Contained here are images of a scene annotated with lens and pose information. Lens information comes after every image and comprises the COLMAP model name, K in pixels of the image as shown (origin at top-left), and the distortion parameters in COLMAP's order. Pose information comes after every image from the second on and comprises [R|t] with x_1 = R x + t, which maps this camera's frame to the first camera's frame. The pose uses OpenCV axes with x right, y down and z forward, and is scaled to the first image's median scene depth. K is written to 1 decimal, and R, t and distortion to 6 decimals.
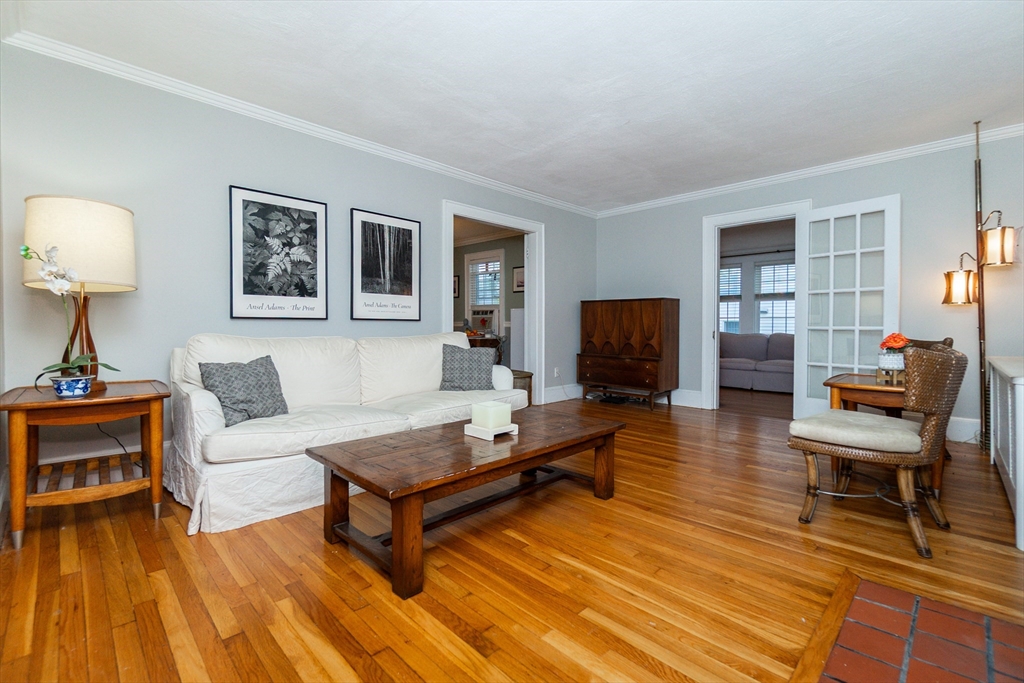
lens RADIAL K [[447.2, 0, 514.0], [0, 447.2, 327.7], [0, 0, 1]] dist [-0.006017, -0.000268]
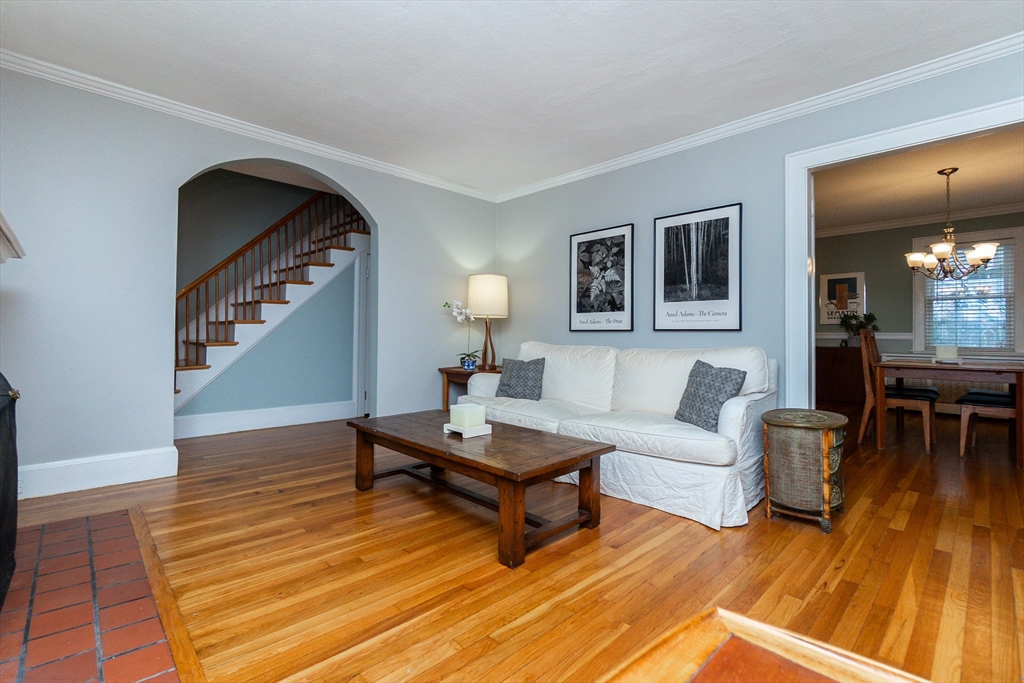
lens RADIAL K [[447.2, 0, 480.6], [0, 447.2, 331.0], [0, 0, 1]] dist [-0.006017, -0.000268]
pose [[-0.032564, -0.012011, -0.999397, 0.696339], [-0.009625, 0.999885, -0.011704, -0.001959], [0.999423, 0.009238, -0.032676, 0.702129]]
